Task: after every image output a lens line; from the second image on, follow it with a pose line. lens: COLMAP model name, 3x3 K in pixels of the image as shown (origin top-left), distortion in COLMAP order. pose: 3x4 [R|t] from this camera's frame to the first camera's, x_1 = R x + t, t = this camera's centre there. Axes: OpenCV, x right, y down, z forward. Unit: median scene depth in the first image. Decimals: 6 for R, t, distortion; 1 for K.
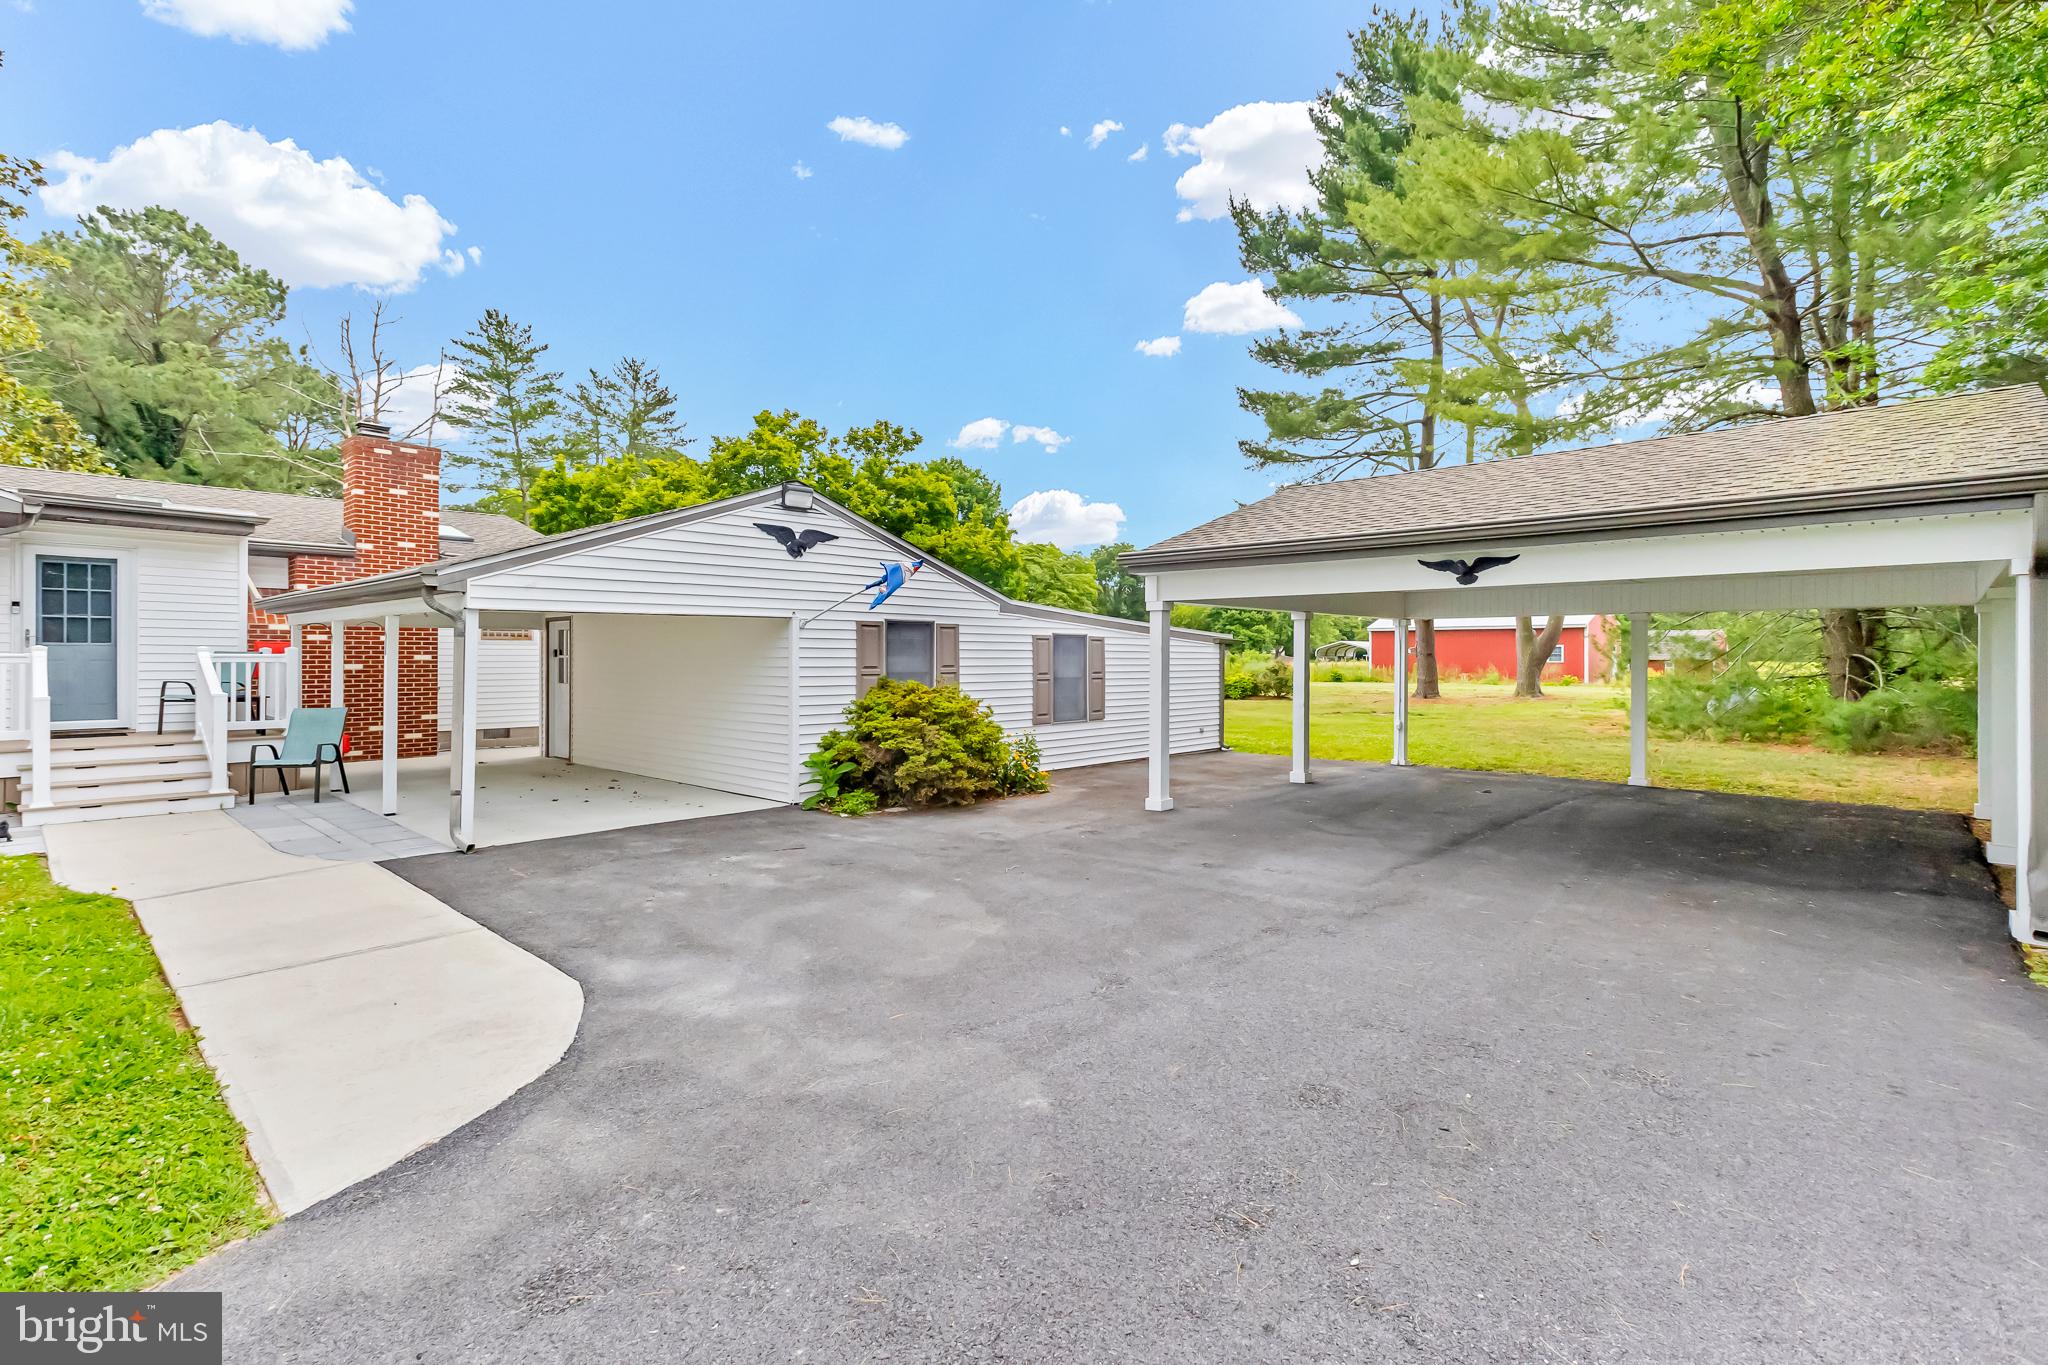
lens RADIAL K [[935.6, 0, 1011.5], [0, 935.6, 657.1], [0, 0, 1]] dist [0.016336, 0.000464]
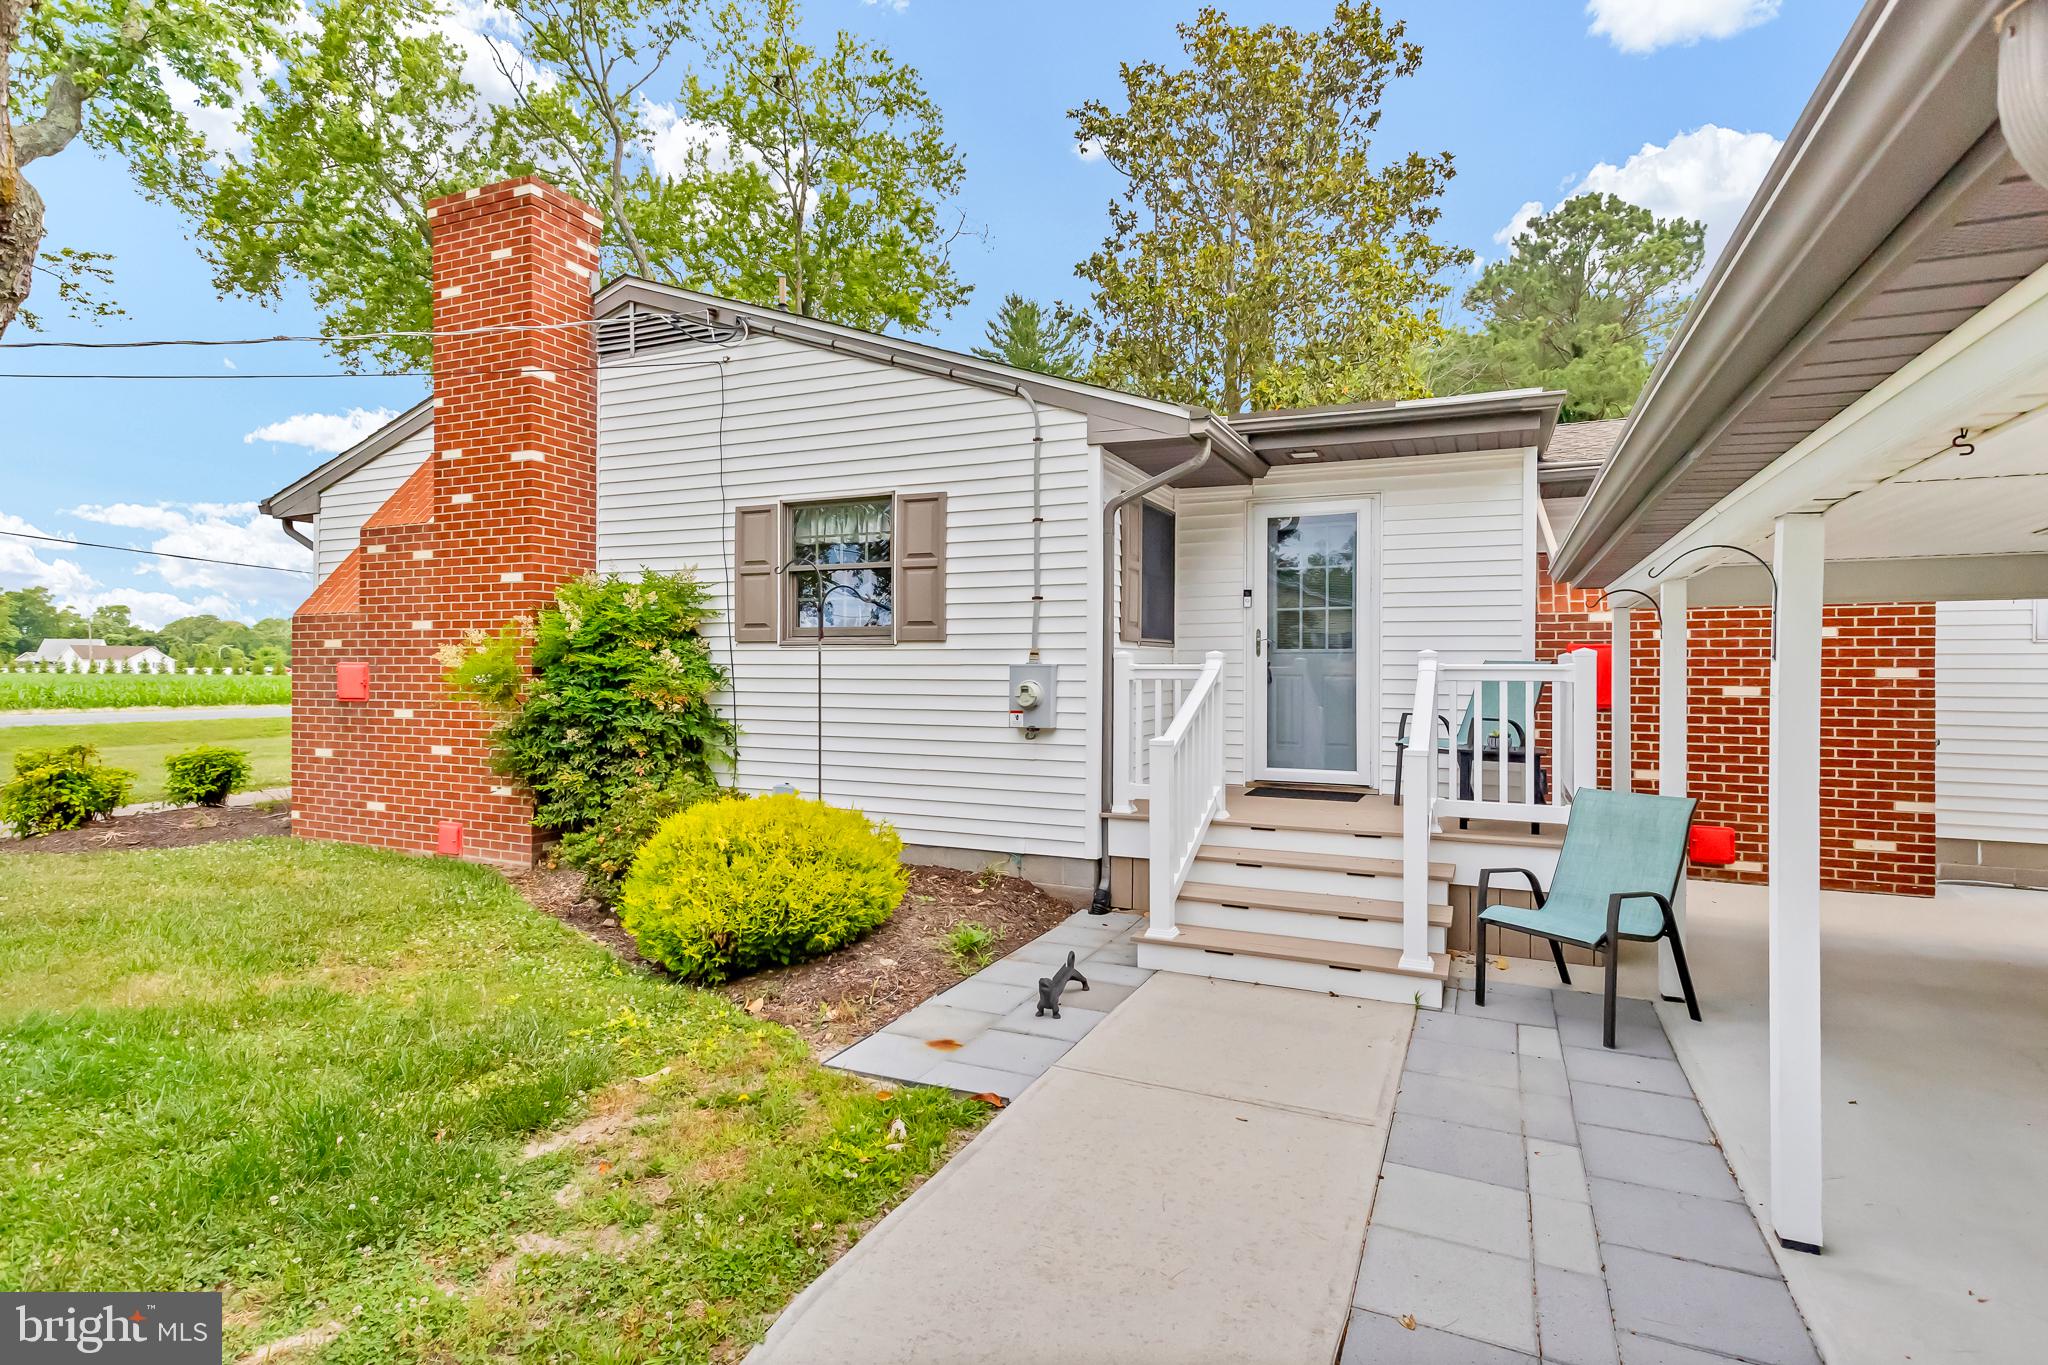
lens RADIAL K [[1060.5, 0, 1015.5], [0, 1060.5, 672.5], [0, 0, 1]] dist [0.038371, 0.000190]
pose [[0.335763, 0.001700, -0.941945, -0.278843], [-0.002930, 0.999995, 0.000760, 0.001069], [0.941942, 0.002504, 0.335767, 0.431294]]
